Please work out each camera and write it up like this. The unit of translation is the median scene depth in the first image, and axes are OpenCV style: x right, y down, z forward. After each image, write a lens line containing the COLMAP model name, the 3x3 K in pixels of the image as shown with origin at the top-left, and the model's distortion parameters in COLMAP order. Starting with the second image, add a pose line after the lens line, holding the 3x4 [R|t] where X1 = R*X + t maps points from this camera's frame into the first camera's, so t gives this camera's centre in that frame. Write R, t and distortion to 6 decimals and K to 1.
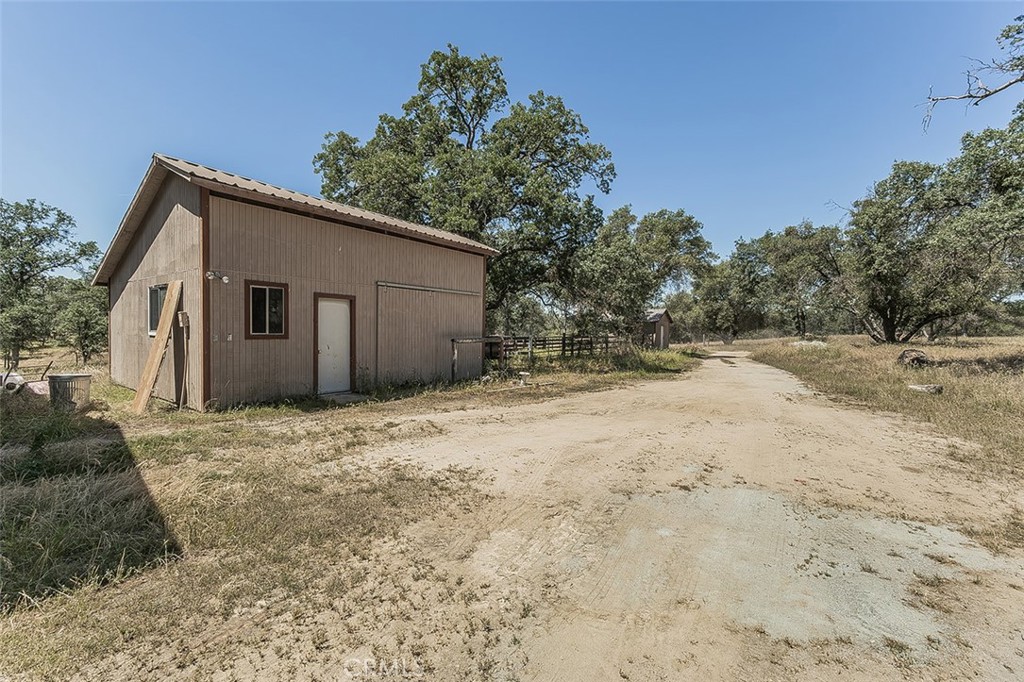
lens RADIAL K [[447.3, 0, 509.0], [0, 447.3, 335.3], [0, 0, 1]] dist [0.003575, -0.000726]
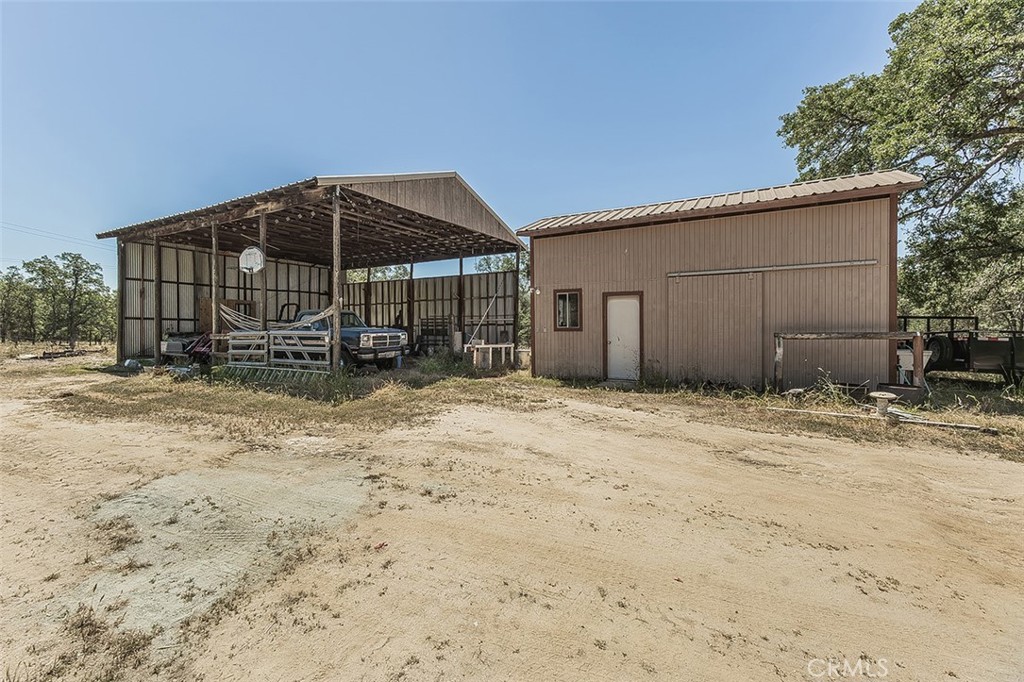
lens RADIAL K [[447.3, 0, 505.9], [0, 447.3, 338.8], [0, 0, 1]] dist [0.003575, -0.000726]
pose [[0.086306, 0.014316, -0.996166, 0.380779], [-0.009031, 0.999867, 0.013586, 0.007024], [0.996228, 0.007824, 0.086424, 0.331588]]
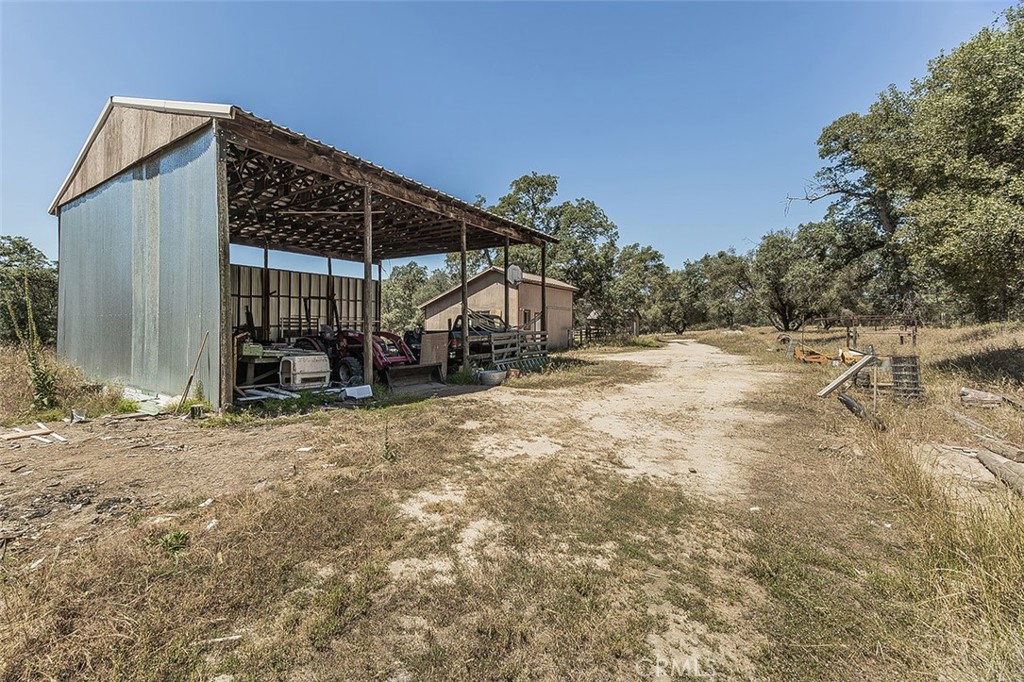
lens RADIAL K [[447.3, 0, 474.7], [0, 447.3, 317.6], [0, 0, 1]] dist [0.003575, -0.000726]
pose [[0.999386, -0.008509, 0.033984, -0.441493], [0.009443, 0.999580, -0.027406, 0.003457], [-0.033736, 0.027710, 0.999047, -0.830892]]
